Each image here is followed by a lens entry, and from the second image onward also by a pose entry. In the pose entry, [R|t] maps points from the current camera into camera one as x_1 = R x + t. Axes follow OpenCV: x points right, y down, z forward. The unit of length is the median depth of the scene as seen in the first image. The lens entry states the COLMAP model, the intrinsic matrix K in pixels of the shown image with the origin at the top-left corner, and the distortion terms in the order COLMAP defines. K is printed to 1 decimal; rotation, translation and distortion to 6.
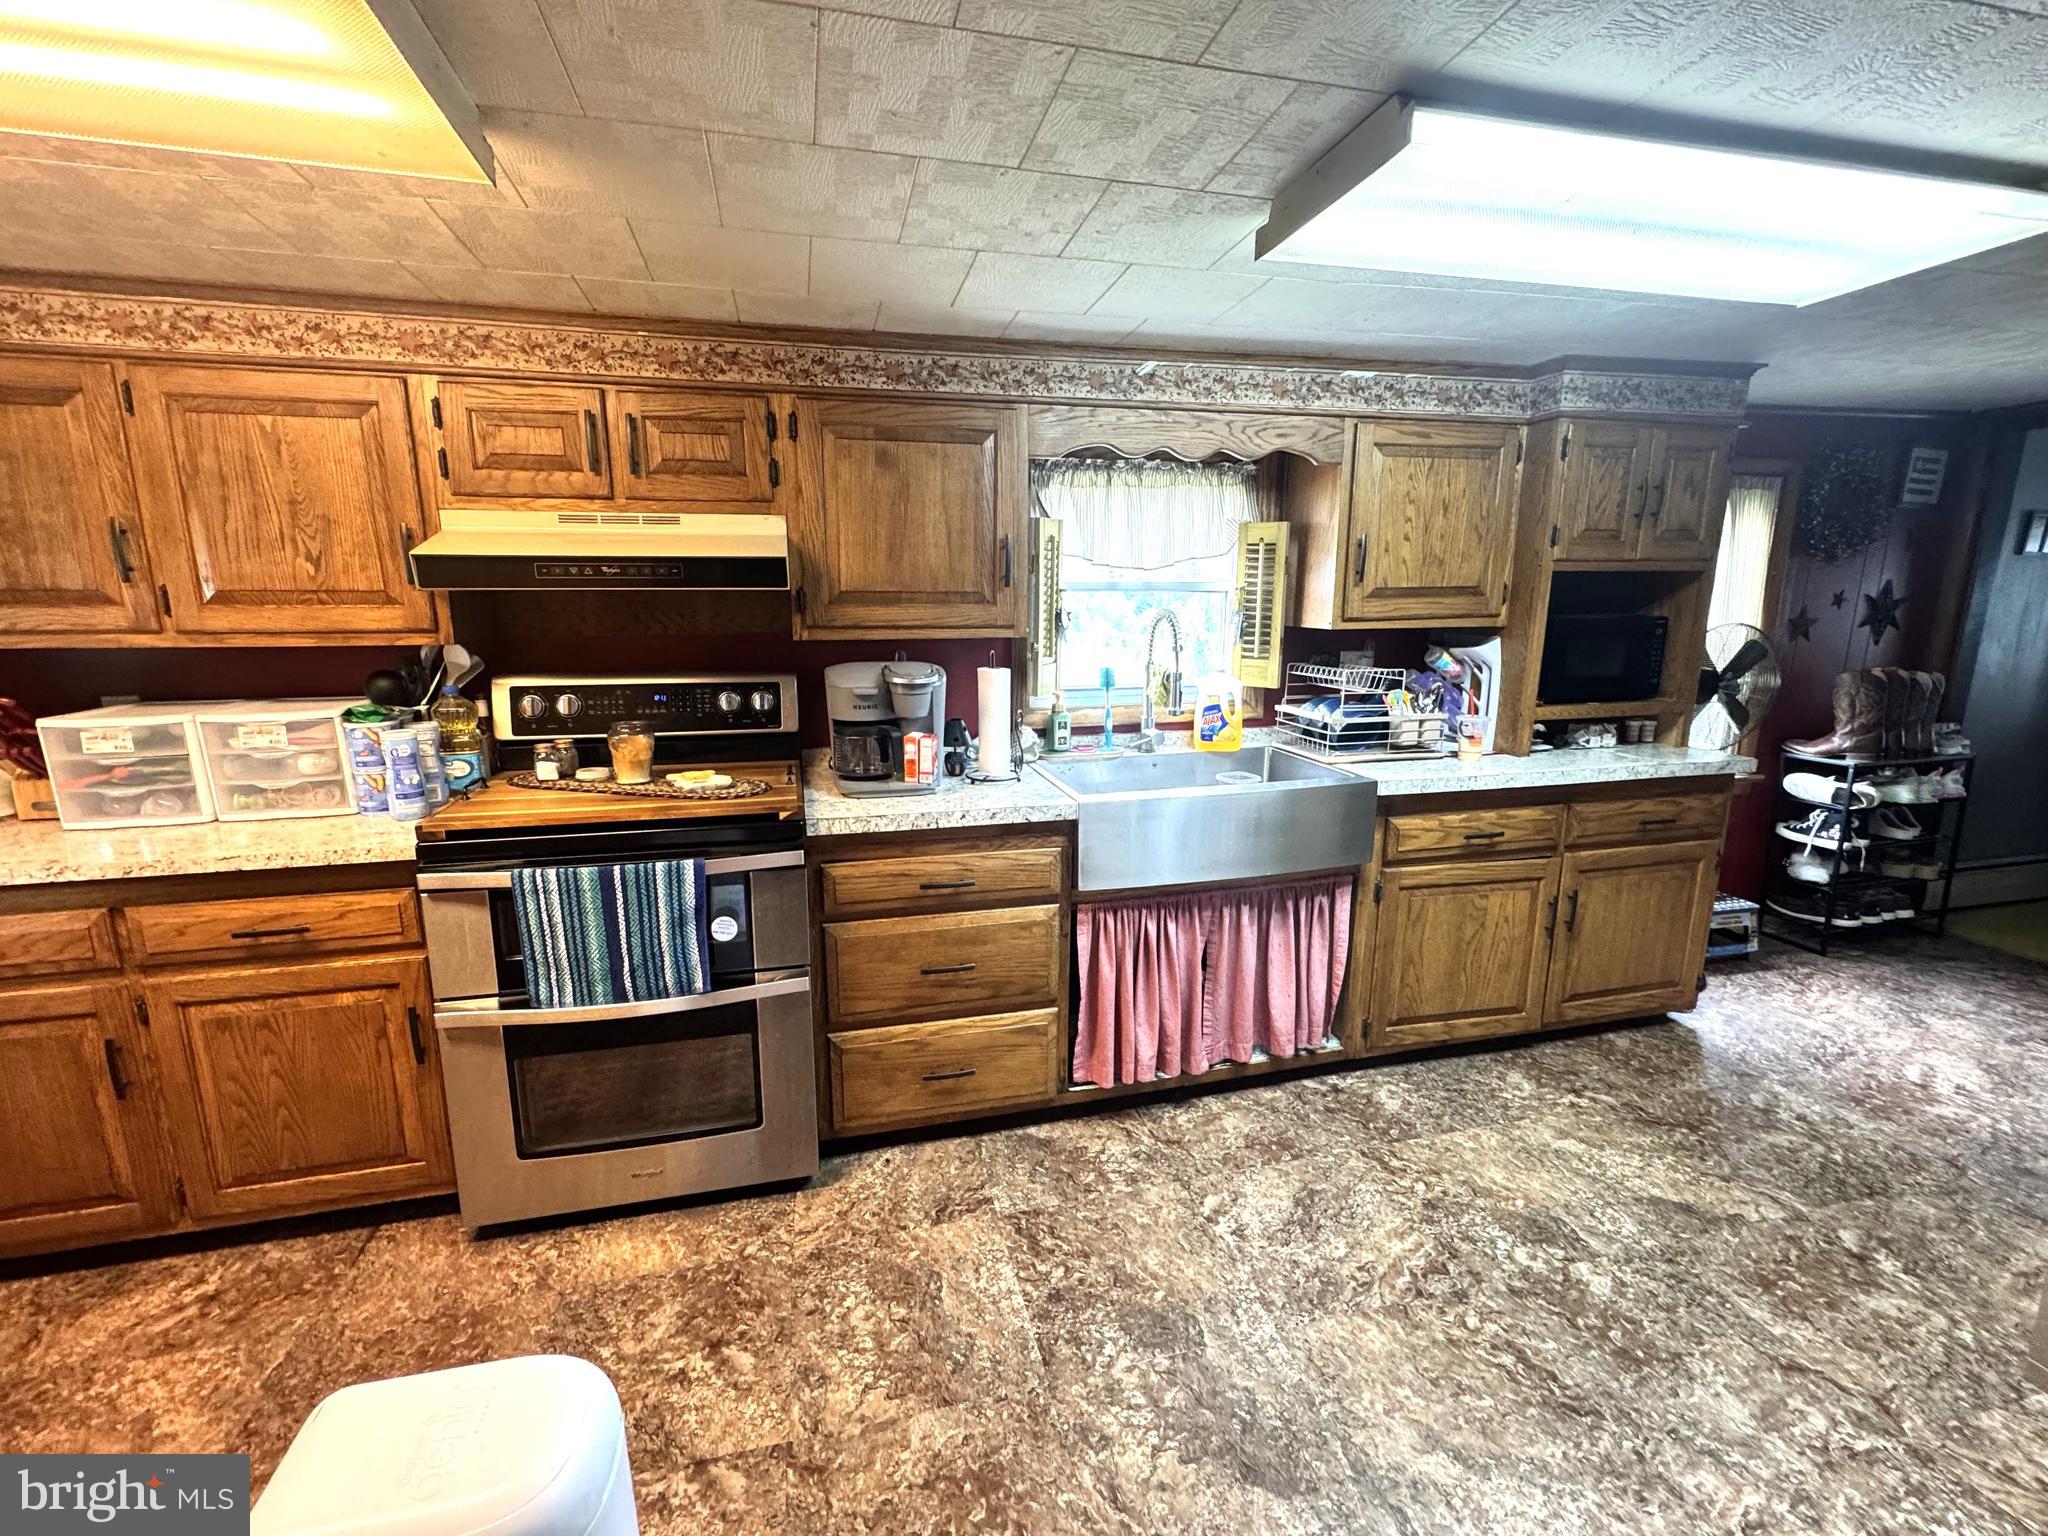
lens RADIAL K [[887.2, 0, 1019.4], [0, 887.2, 766.8], [0, 0, 1]] dist [0.002366, -0.000403]
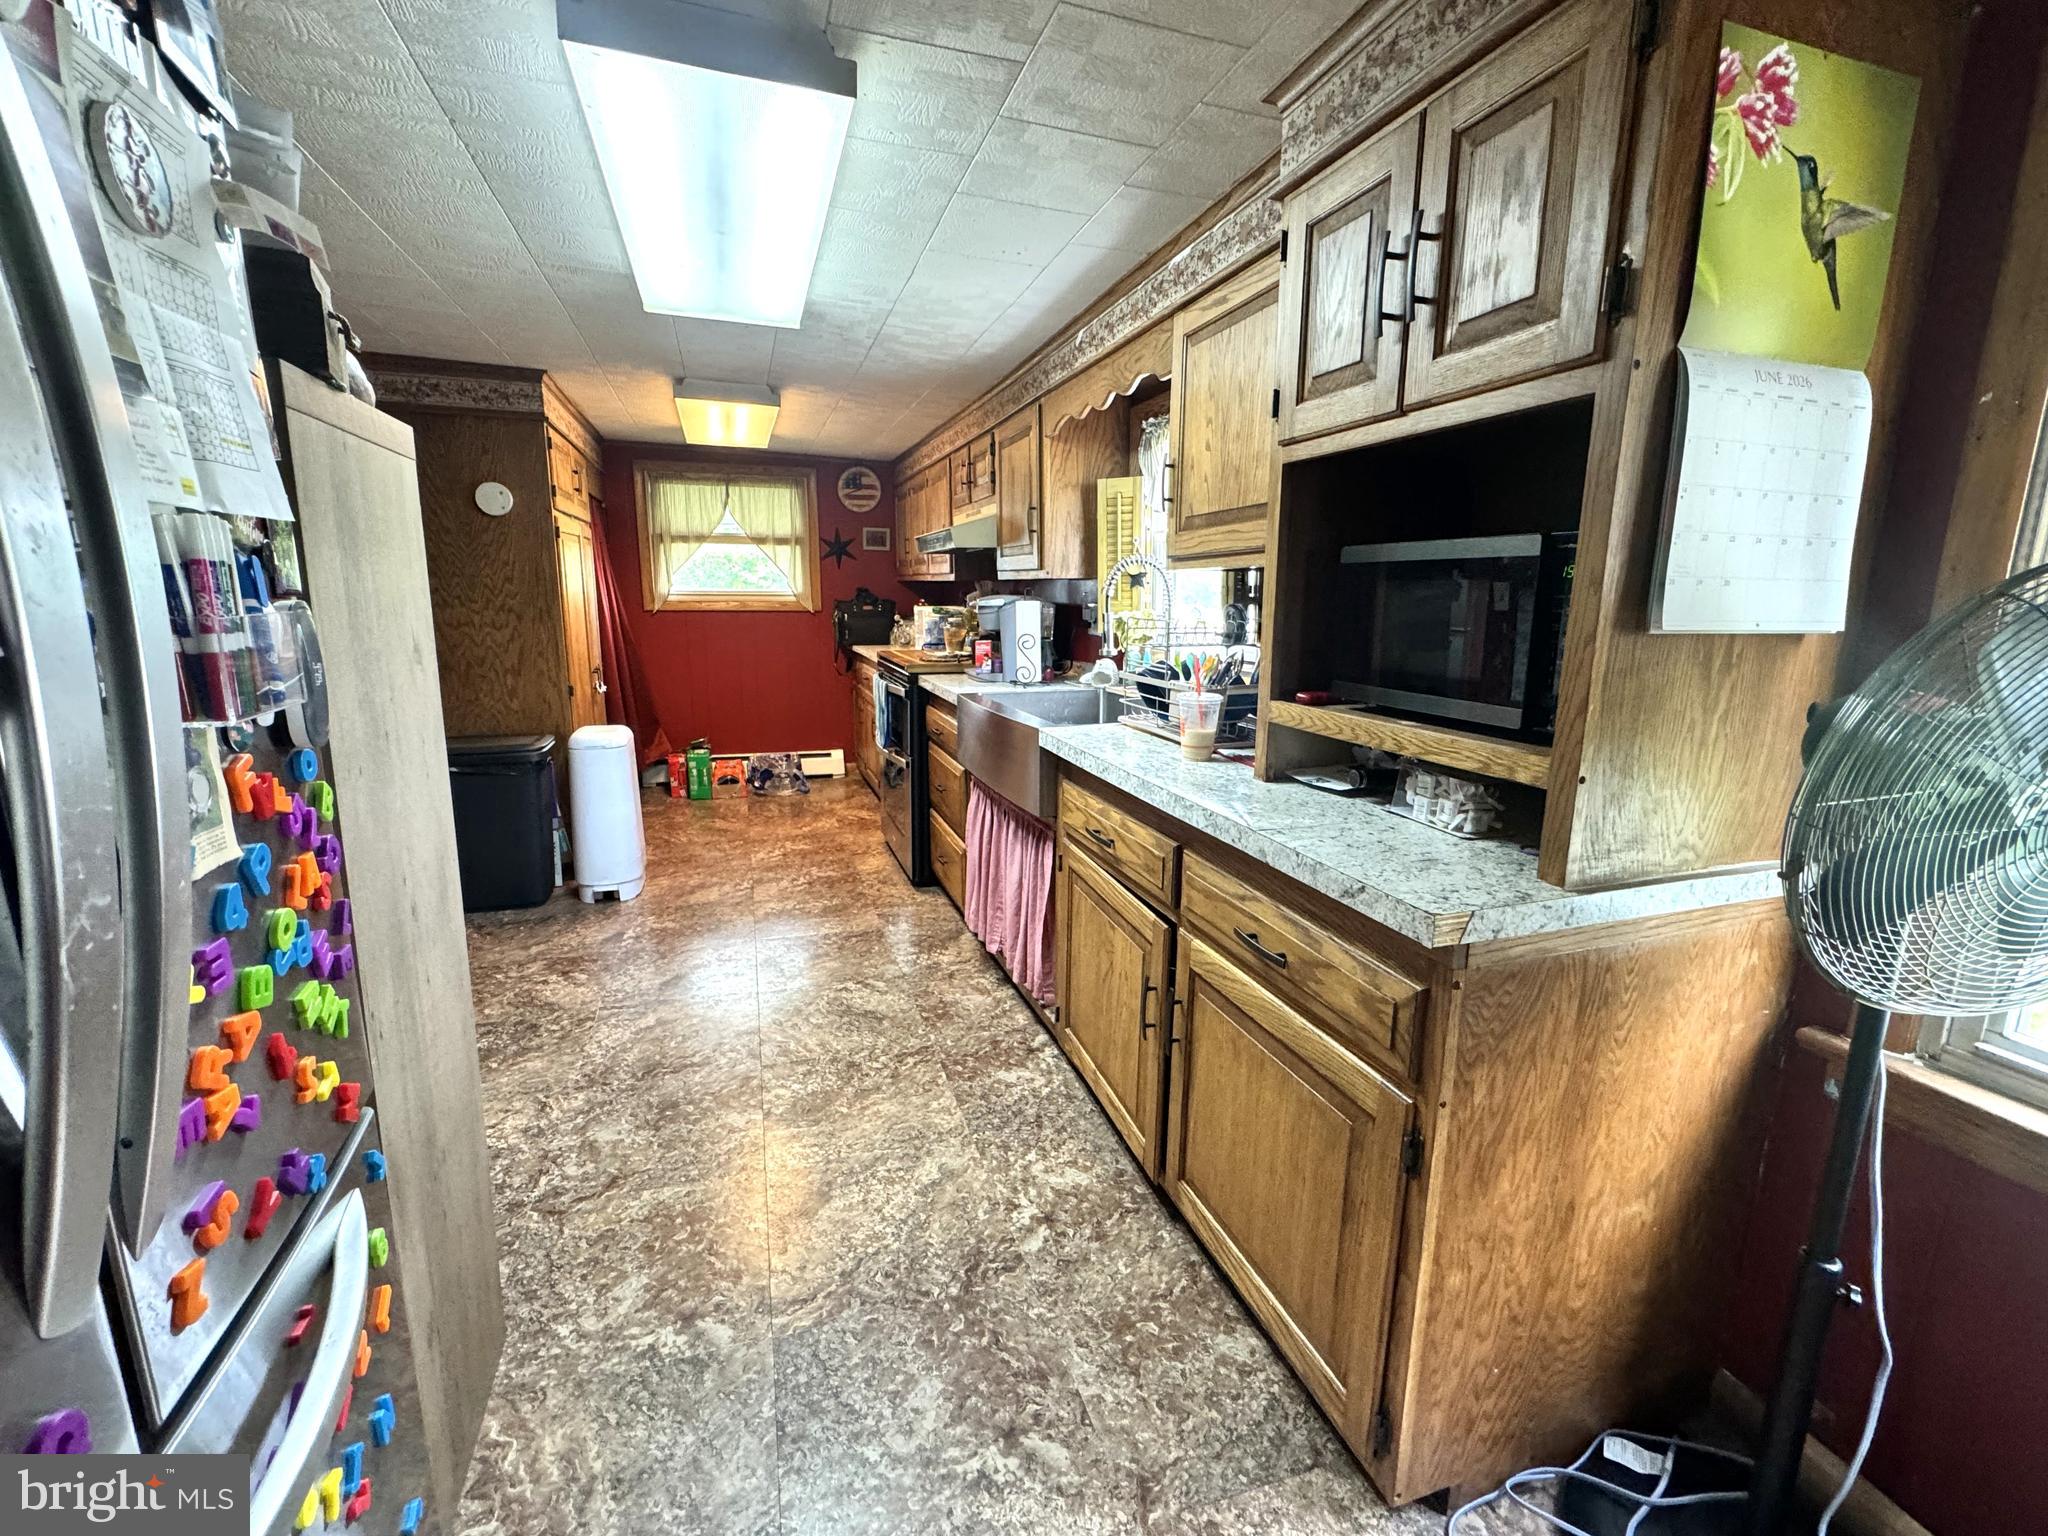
lens RADIAL K [[887.2, 0, 1023.2], [0, 887.2, 768.0], [0, 0, 1]] dist [0.002366, -0.000403]
pose [[0.053784, 0.192465, -0.979829, 1.487032], [-0.202728, 0.962918, 0.178015, -0.119476], [0.977757, 0.189065, 0.090808, 1.016101]]
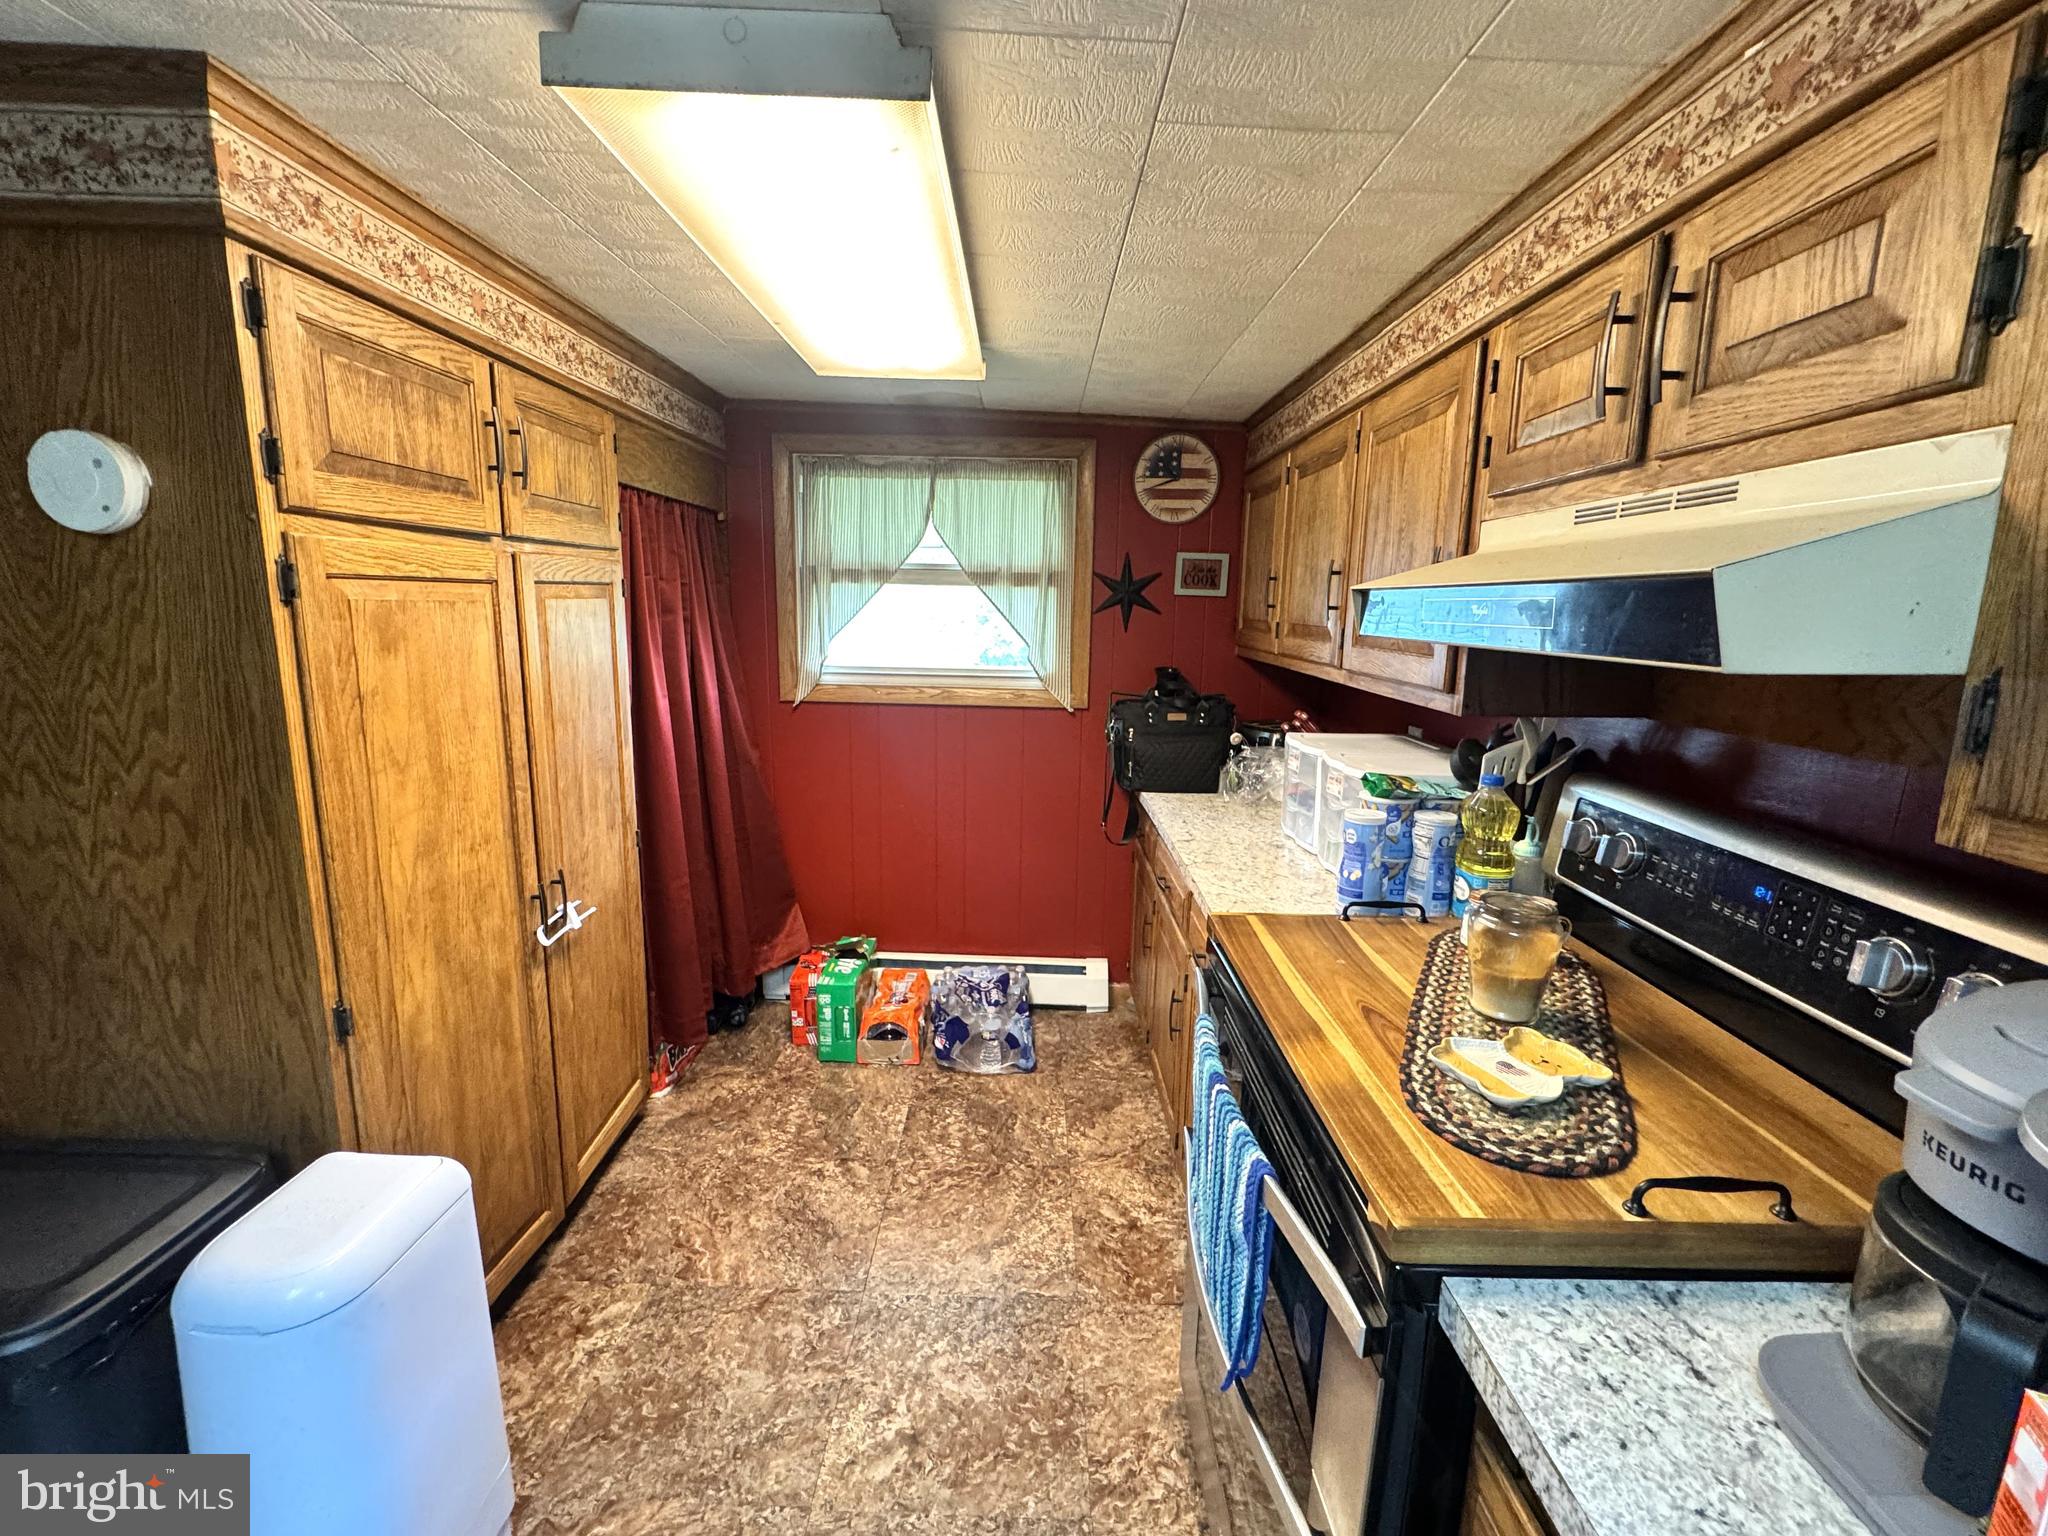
lens RADIAL K [[887.2, 0, 1021.6], [0, 887.2, 768.6], [0, 0, 1]] dist [0.002366, -0.000403]
pose [[-0.265028, 0.165403, -0.949948, 0.115707], [-0.211165, 0.951307, 0.224553, -0.183359], [0.940834, 0.260109, -0.217196, 0.806984]]
